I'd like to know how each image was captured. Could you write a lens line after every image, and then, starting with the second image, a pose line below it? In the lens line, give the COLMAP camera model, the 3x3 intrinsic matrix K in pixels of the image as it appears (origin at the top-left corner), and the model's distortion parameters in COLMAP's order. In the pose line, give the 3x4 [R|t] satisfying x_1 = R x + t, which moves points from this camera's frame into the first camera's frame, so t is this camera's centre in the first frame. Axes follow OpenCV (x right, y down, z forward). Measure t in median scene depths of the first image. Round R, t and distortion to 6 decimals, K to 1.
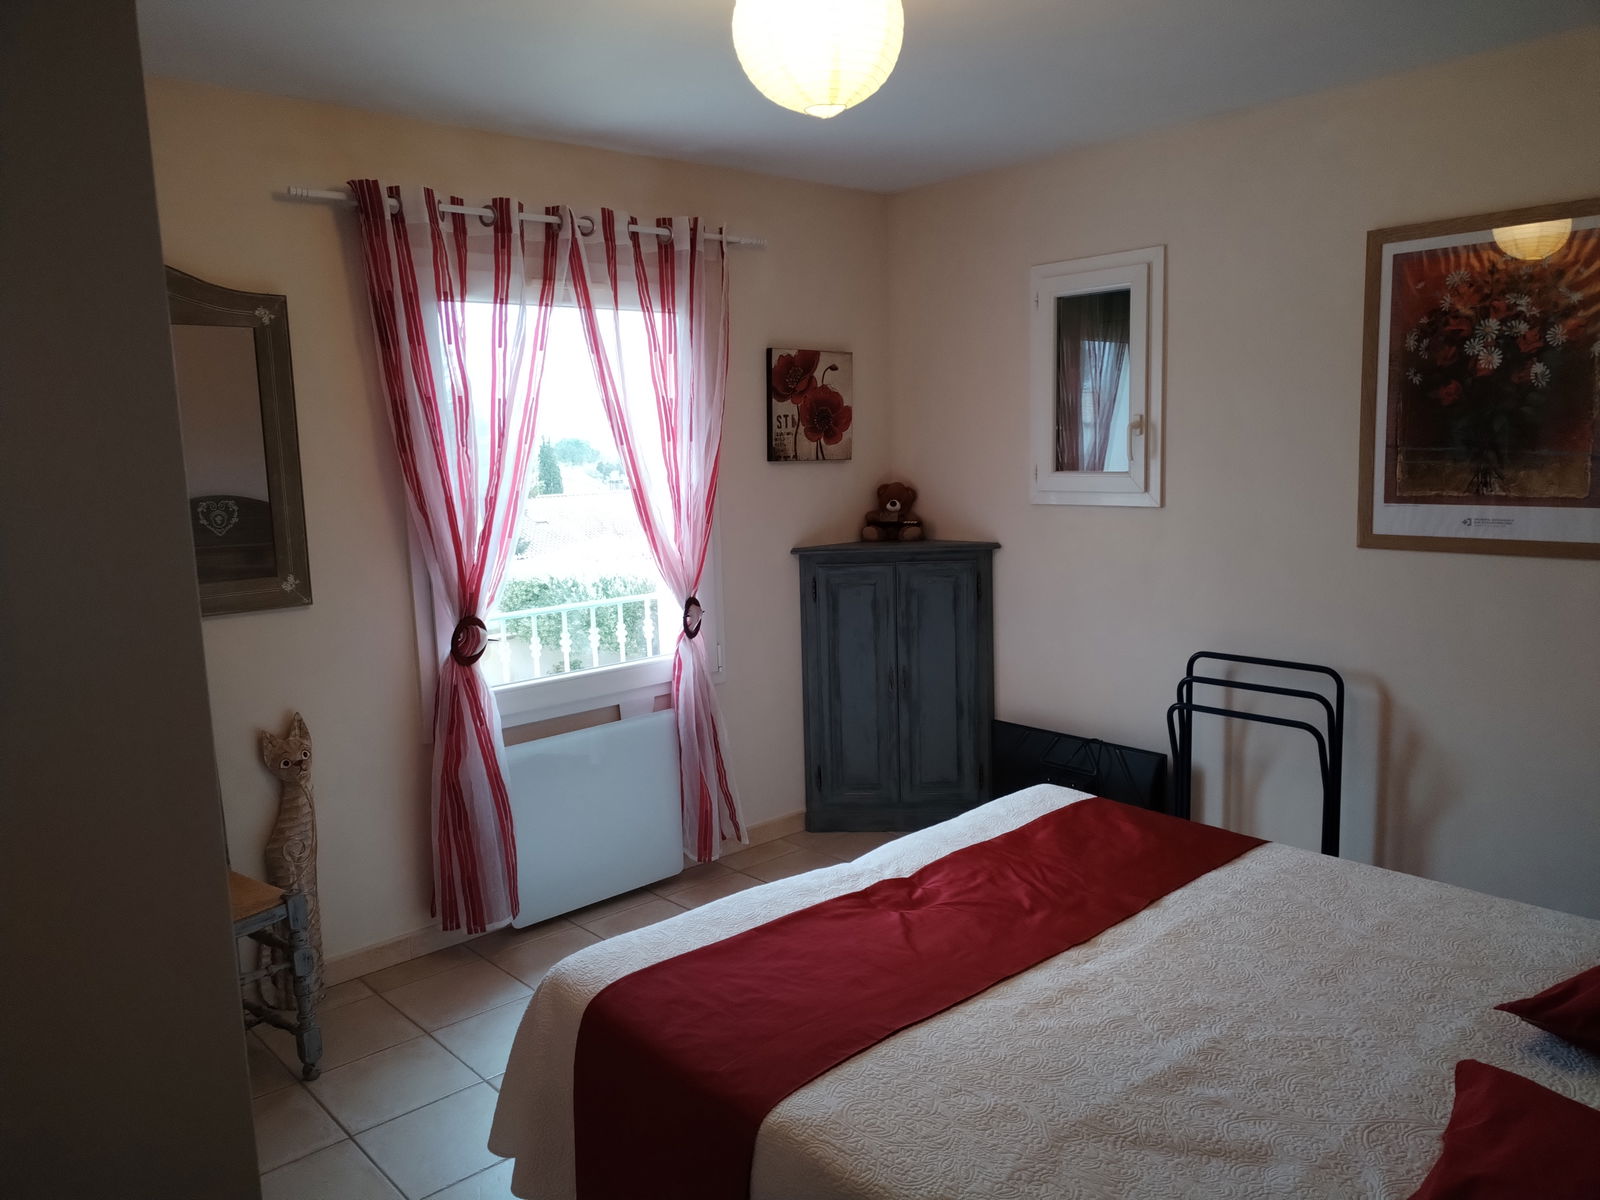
lens RADIAL K [[1186.9, 0, 803.2], [0, 1186.9, 607.0], [0, 0, 1]] dist [0.004276, 0.001375]
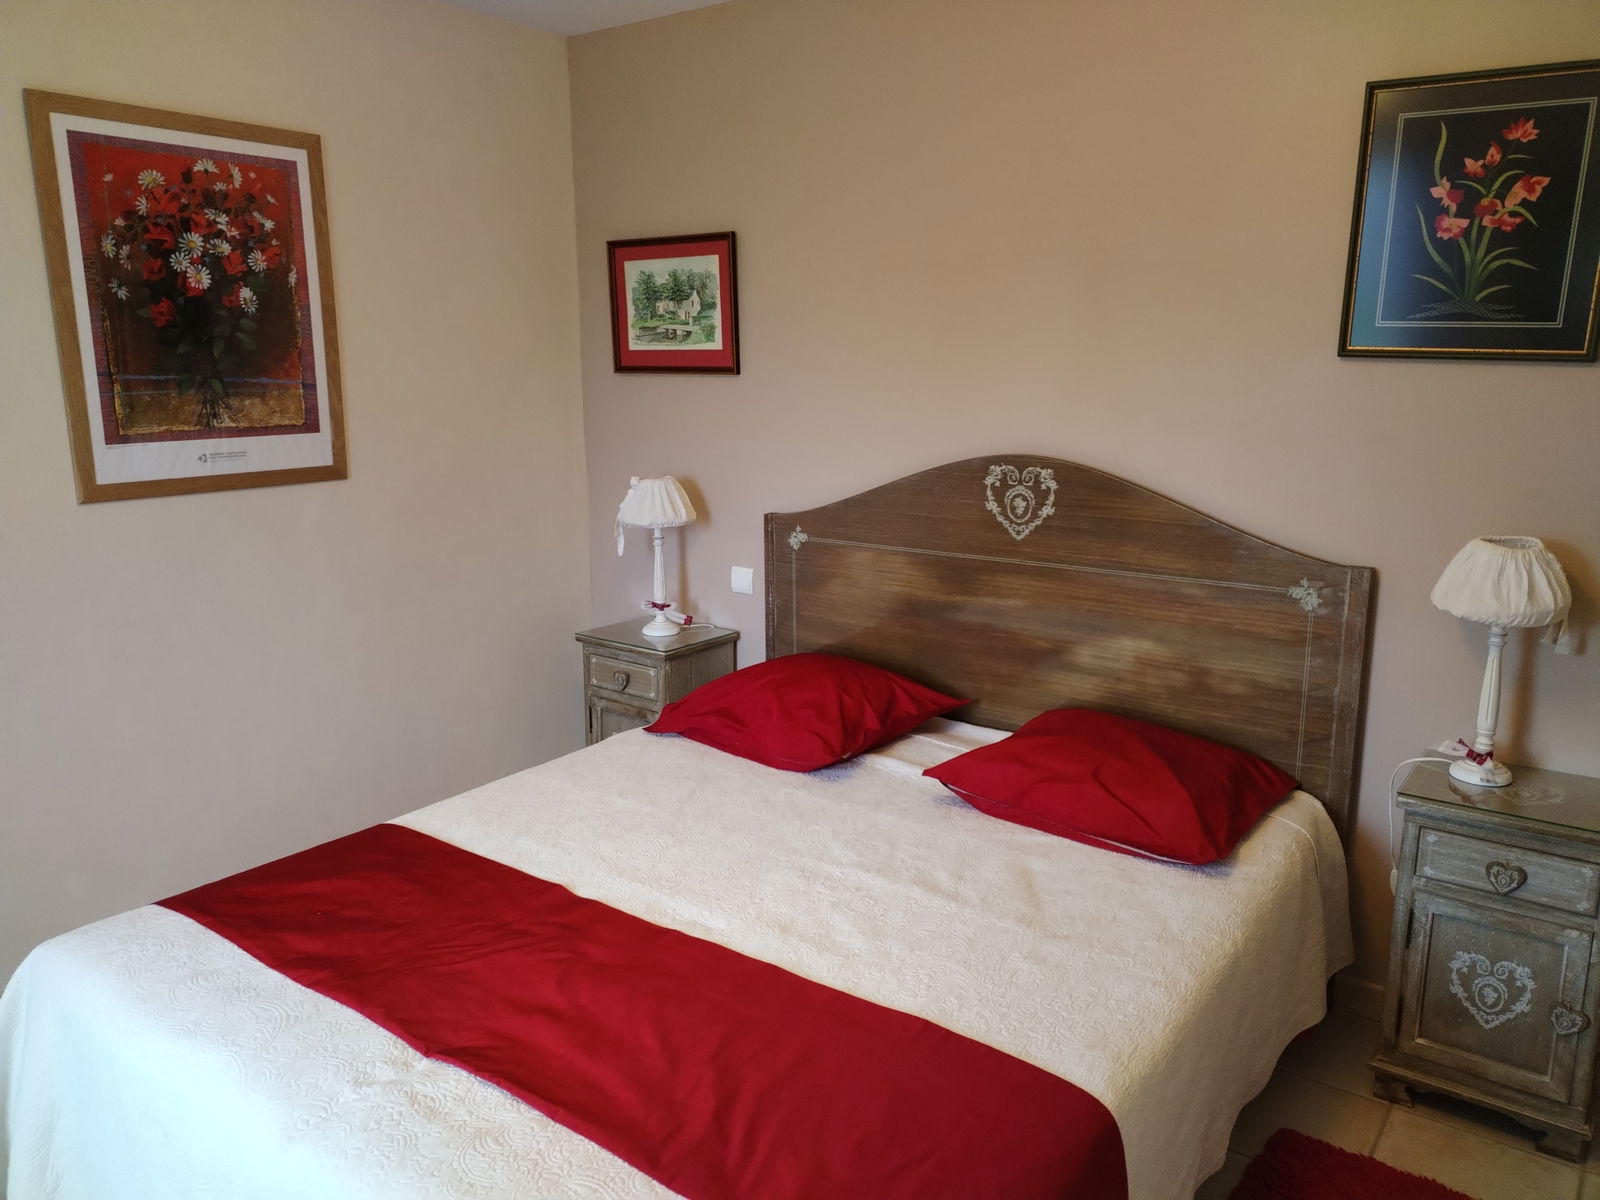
lens RADIAL K [[1186.9, 0, 803.8], [0, 1186.9, 594.7], [0, 0, 1]] dist [0.004276, 0.001375]
pose [[-0.218964, -0.164664, 0.961738, -0.444596], [0.149244, 0.968407, 0.199786, -0.086020], [-0.964251, 0.187280, -0.187471, 0.769726]]
